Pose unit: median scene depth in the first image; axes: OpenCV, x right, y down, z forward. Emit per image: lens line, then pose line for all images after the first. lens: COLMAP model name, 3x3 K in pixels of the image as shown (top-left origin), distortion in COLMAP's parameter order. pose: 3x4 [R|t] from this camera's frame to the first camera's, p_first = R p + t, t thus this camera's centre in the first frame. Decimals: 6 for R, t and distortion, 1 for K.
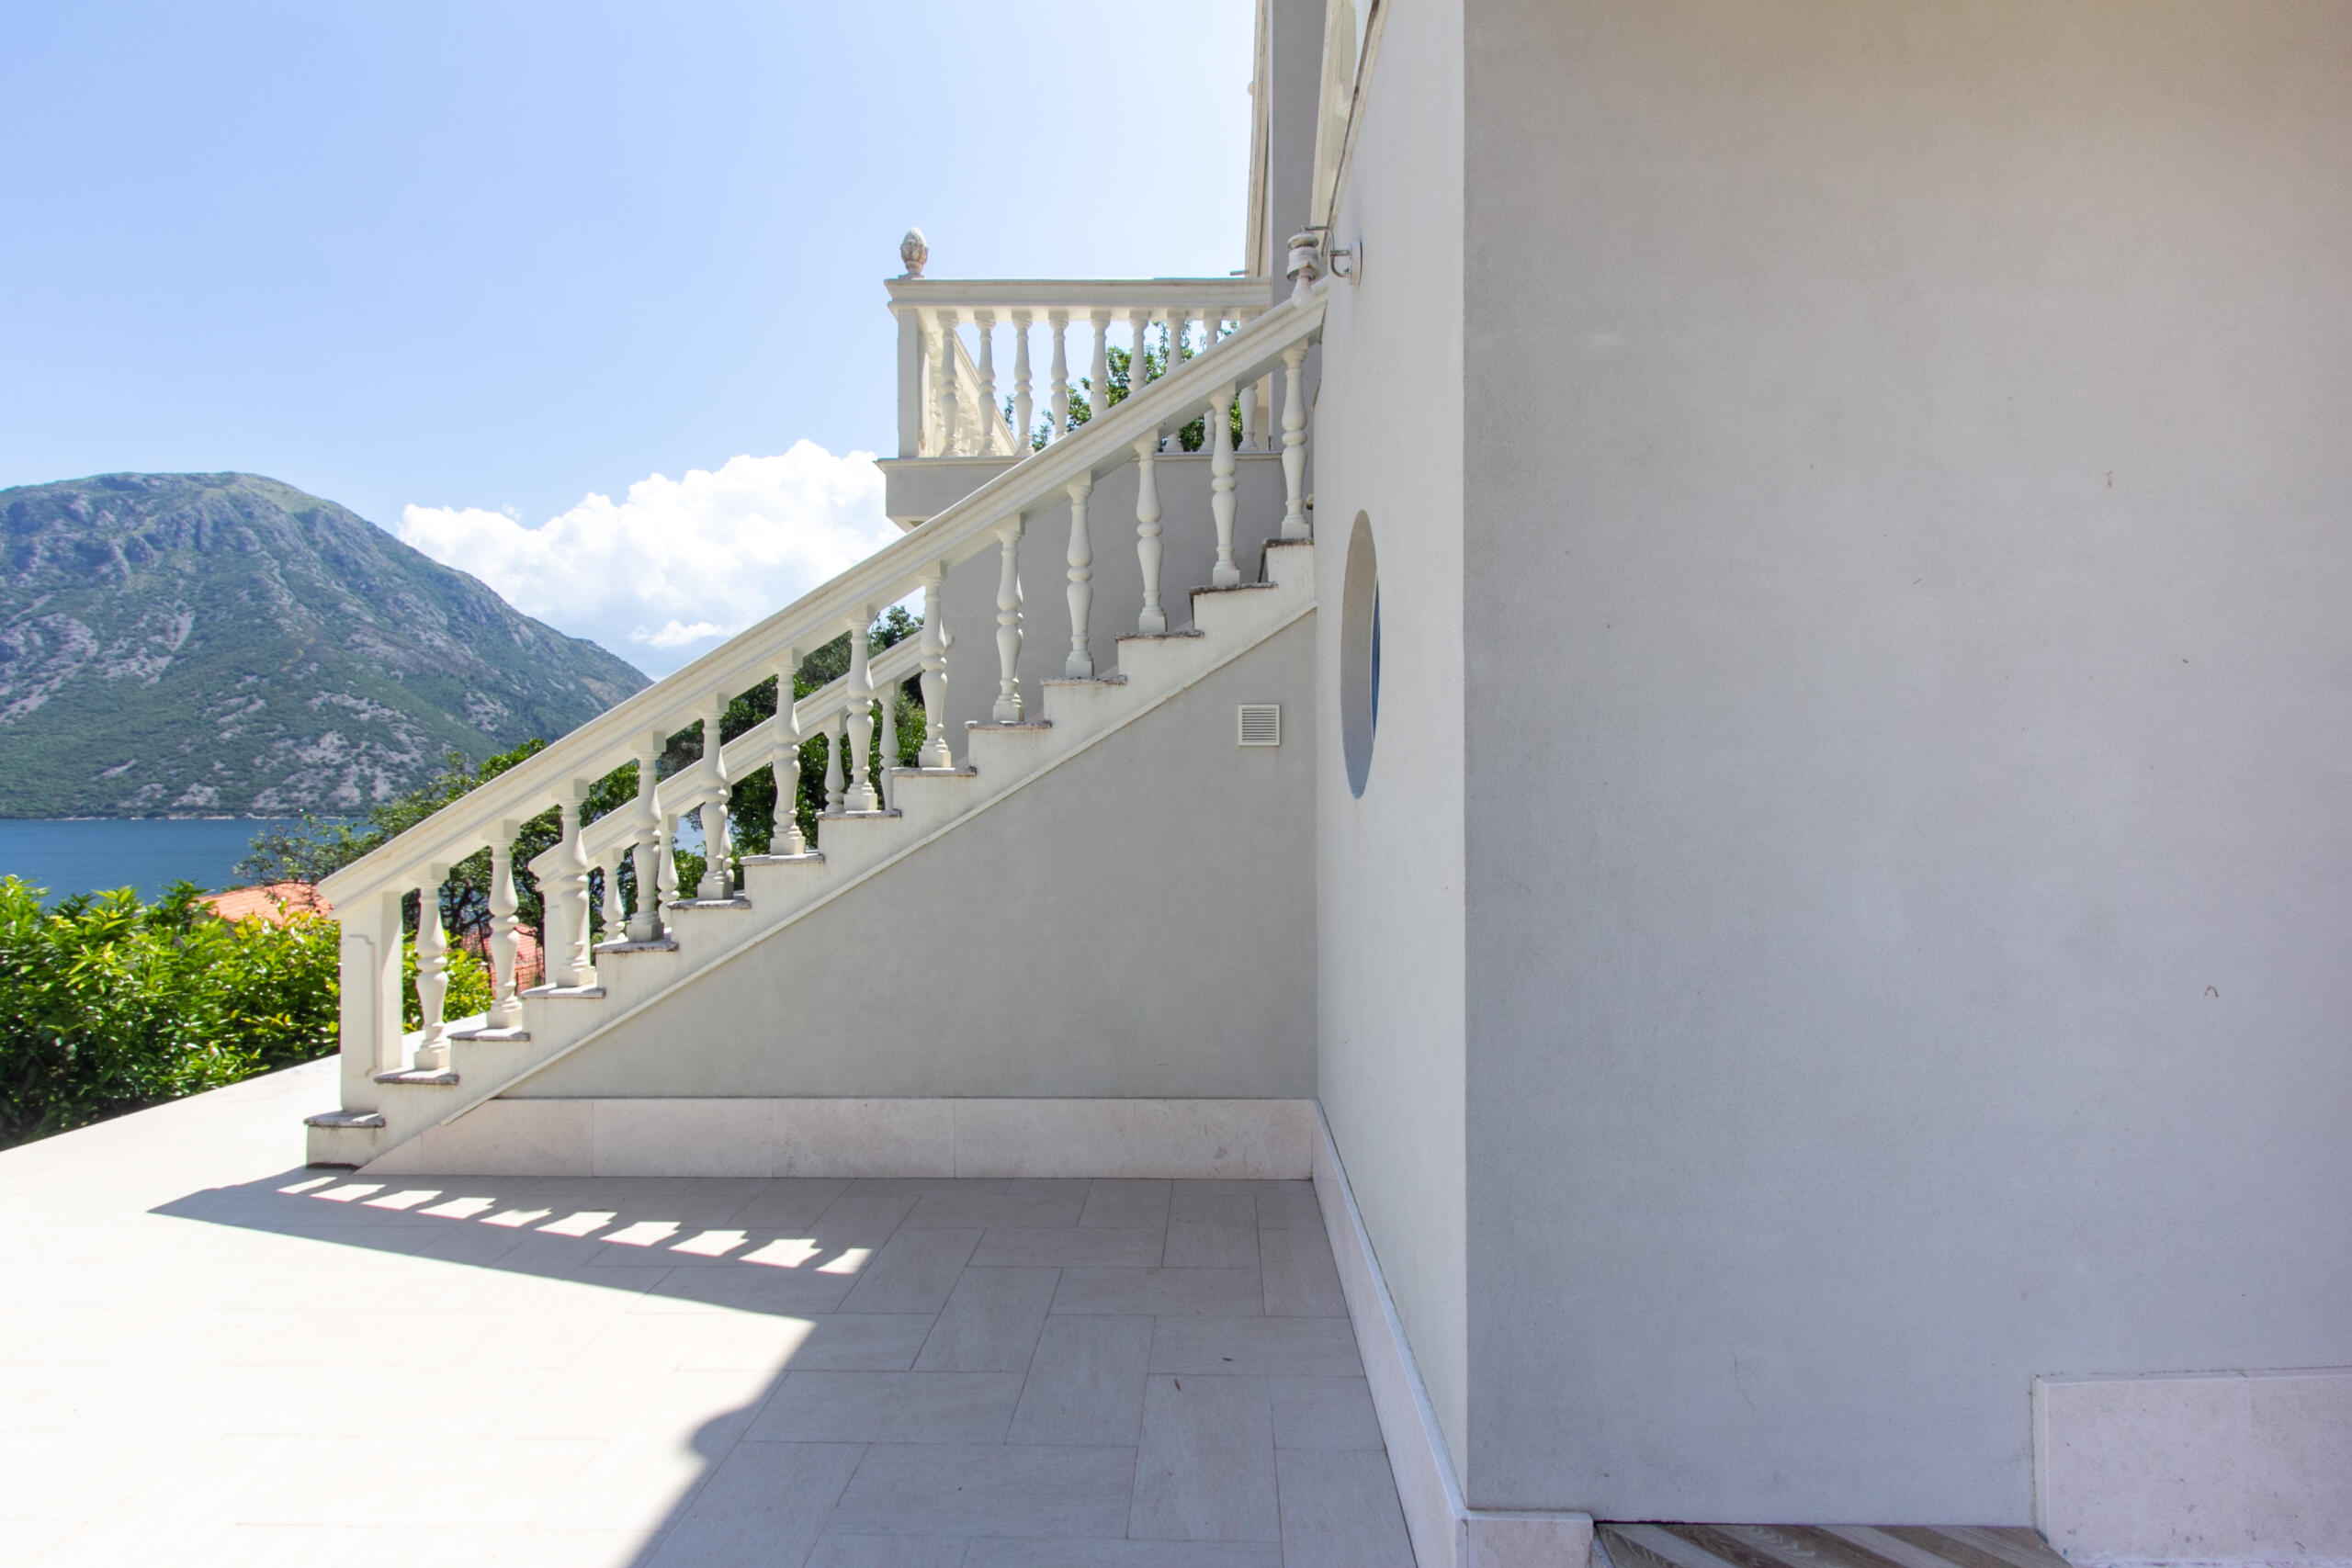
lens RADIAL K [[1087.2, 0, 1174.1], [0, 1087.2, 797.3], [0, 0, 1]] dist [-0.001813, 0.000129]
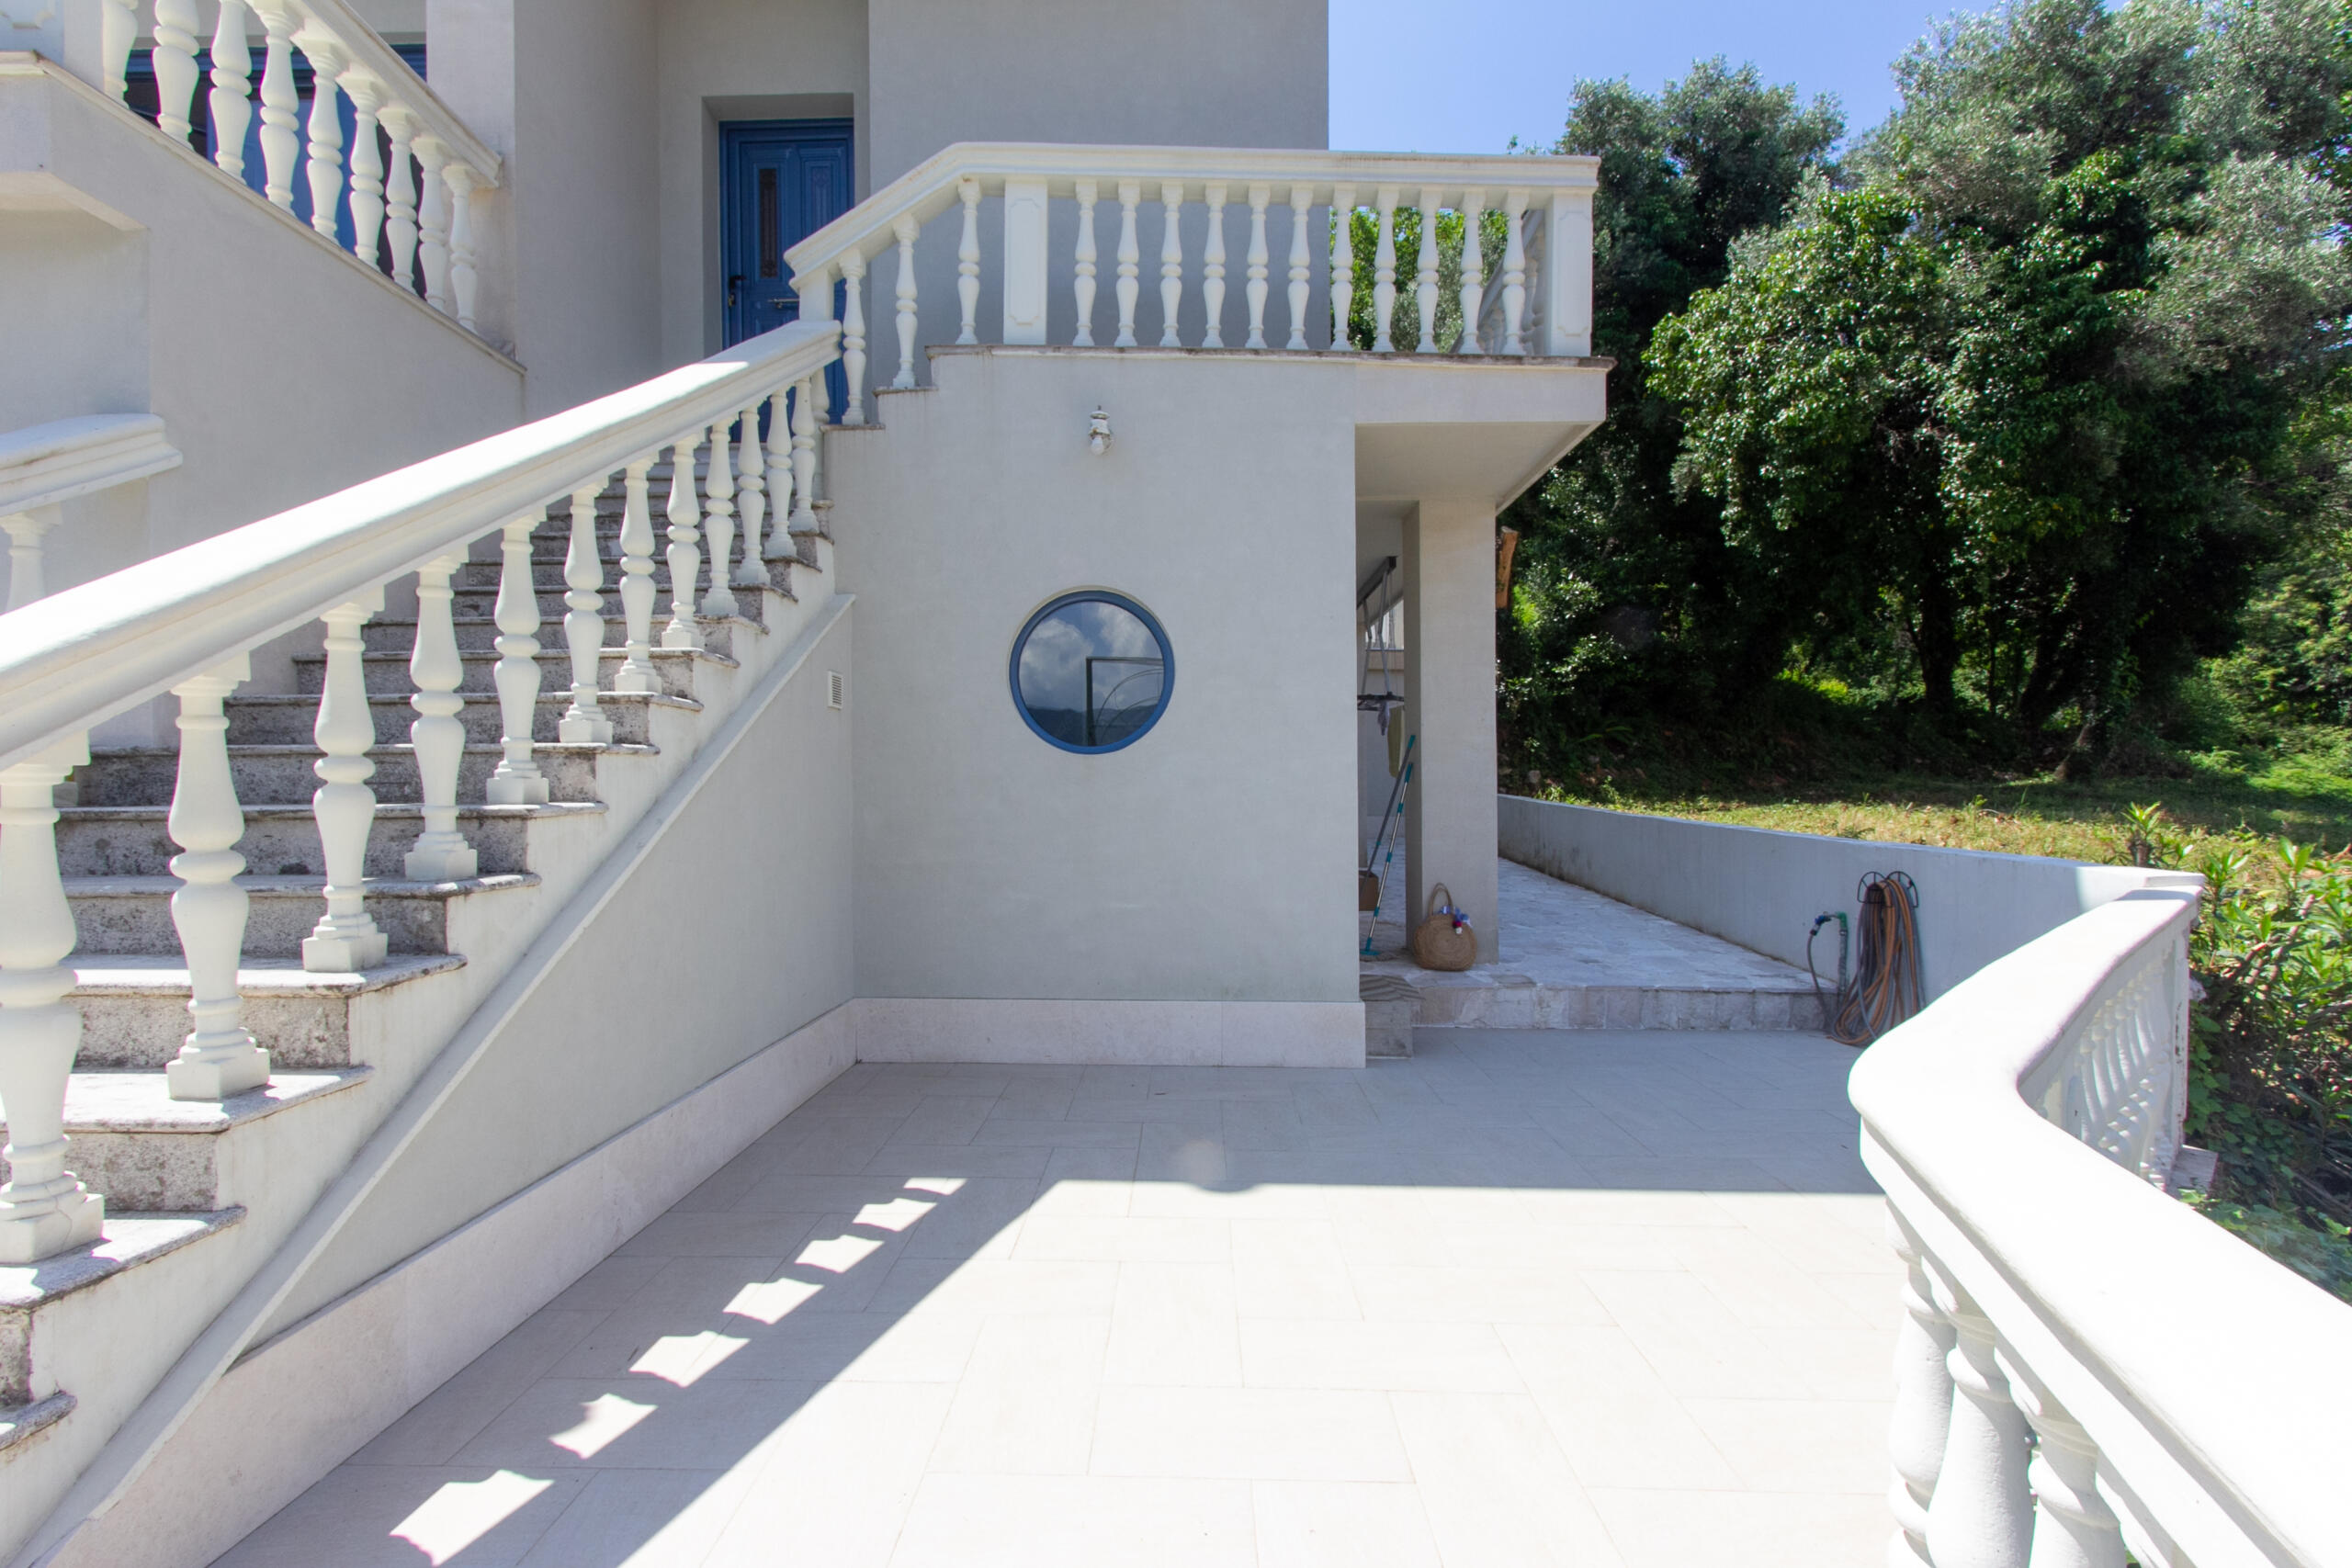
lens RADIAL K [[1087.2, 0, 1165.6], [0, 1087.2, 794.9], [0, 0, 1]] dist [-0.001813, 0.000129]
pose [[-0.025528, 0.007380, 0.999647, -1.276578], [-0.010693, 0.999914, -0.007655, 0.059203], [-0.999617, -0.010885, -0.025447, 0.771601]]
